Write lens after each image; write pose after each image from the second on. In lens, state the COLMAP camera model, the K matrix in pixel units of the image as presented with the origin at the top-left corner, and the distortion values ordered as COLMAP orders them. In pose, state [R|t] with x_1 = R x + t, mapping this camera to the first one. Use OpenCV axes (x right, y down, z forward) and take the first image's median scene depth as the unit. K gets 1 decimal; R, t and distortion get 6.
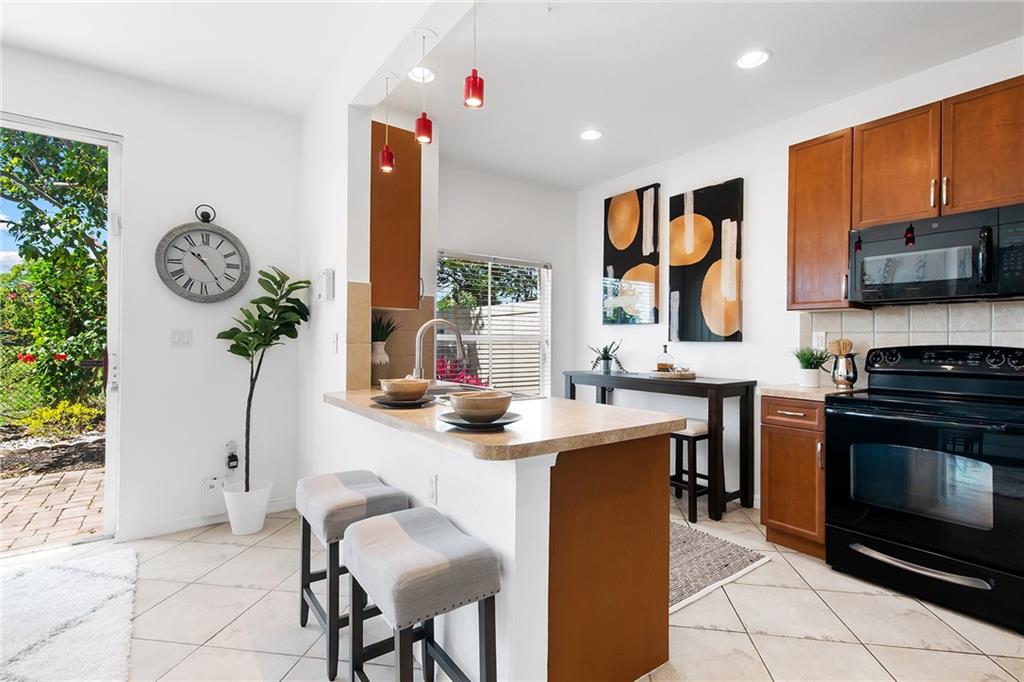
lens RADIAL K [[485.0, 0, 512.0], [0, 485.0, 341.0], [0, 0, 1]] dist [0.015835, -0.000635]
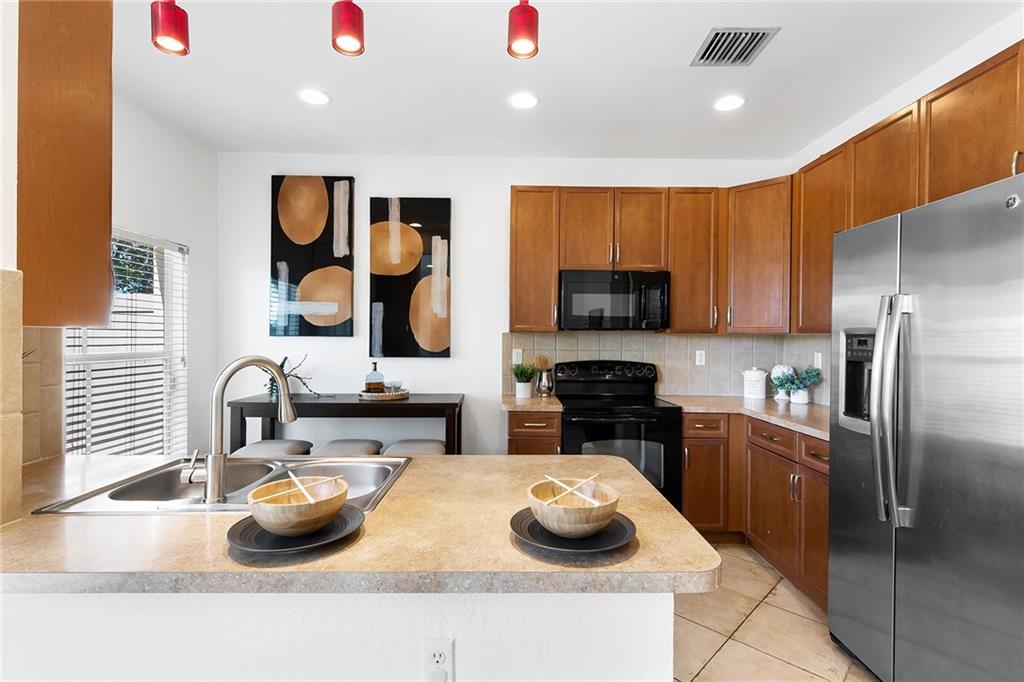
lens RADIAL K [[485.0, 0, 512.0], [0, 485.0, 341.0], [0, 0, 1]] dist [0.015835, -0.000635]
pose [[0.583626, -0.008479, 0.811978, -0.267229], [-0.002225, 0.999925, 0.012041, -0.042750], [-0.812019, -0.008834, 0.583564, 0.270818]]
